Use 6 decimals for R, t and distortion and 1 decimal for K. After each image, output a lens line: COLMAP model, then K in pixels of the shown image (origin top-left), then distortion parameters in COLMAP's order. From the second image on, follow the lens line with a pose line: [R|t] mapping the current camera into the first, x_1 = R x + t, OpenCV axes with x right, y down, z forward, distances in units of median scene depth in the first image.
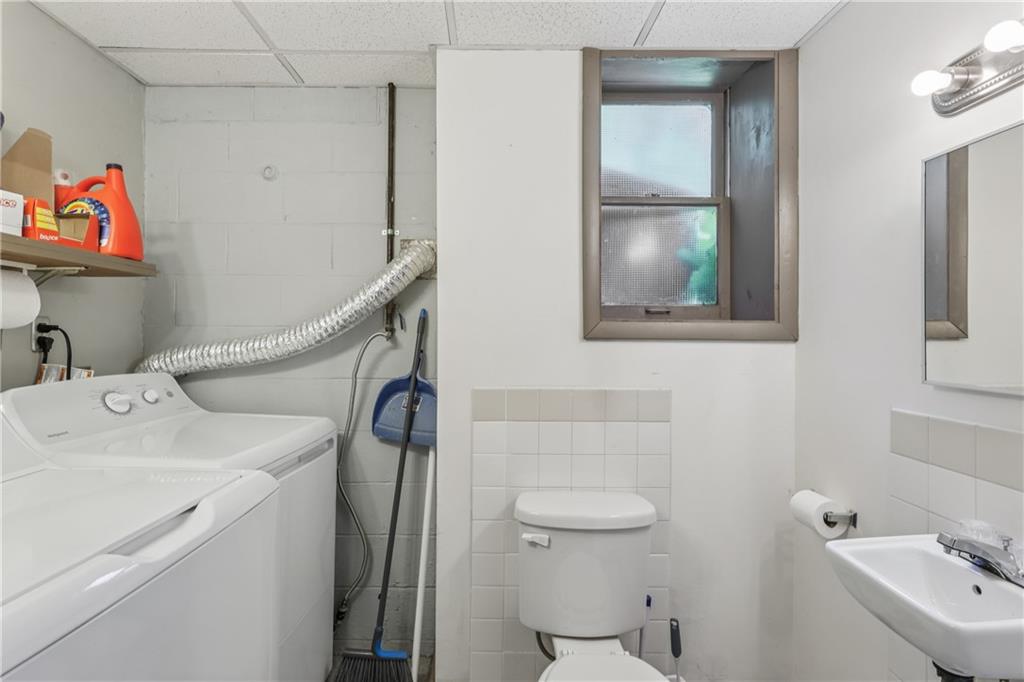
lens RADIAL K [[479.2, 0, 509.3], [0, 479.2, 335.5], [0, 0, 1]] dist [-0.001099, 0.000286]
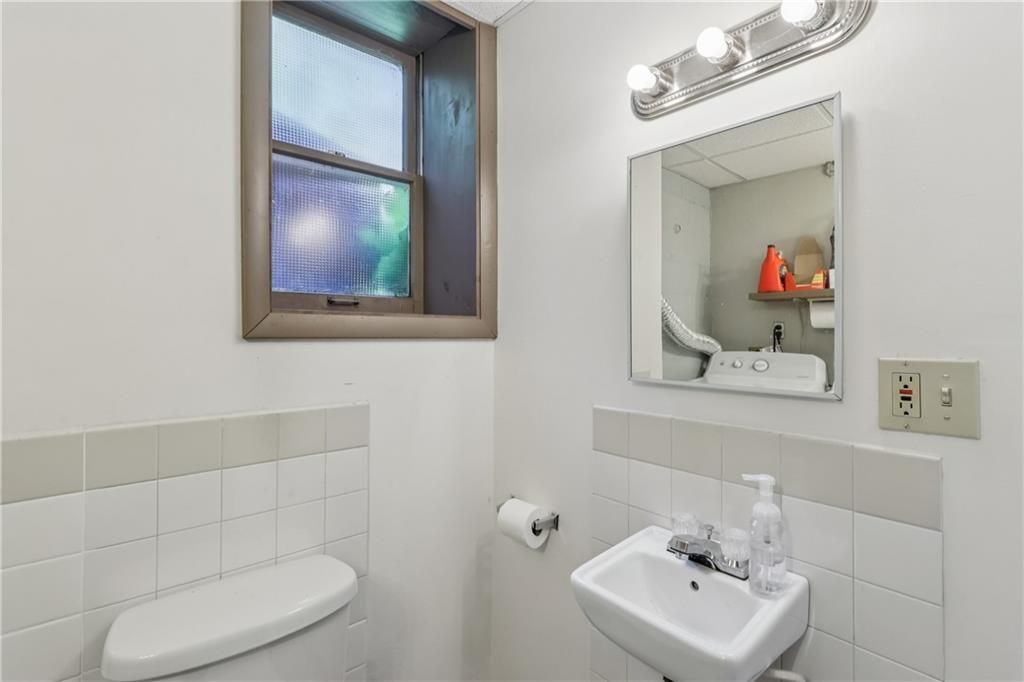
lens RADIAL K [[479.2, 0, 498.1], [0, 479.2, 326.4], [0, 0, 1]] dist [-0.001099, 0.000286]
pose [[0.777493, 0.004293, 0.628877, 0.015269], [0.003876, 0.999925, -0.011619, -0.000749], [-0.628880, 0.011471, 0.777418, 0.271847]]
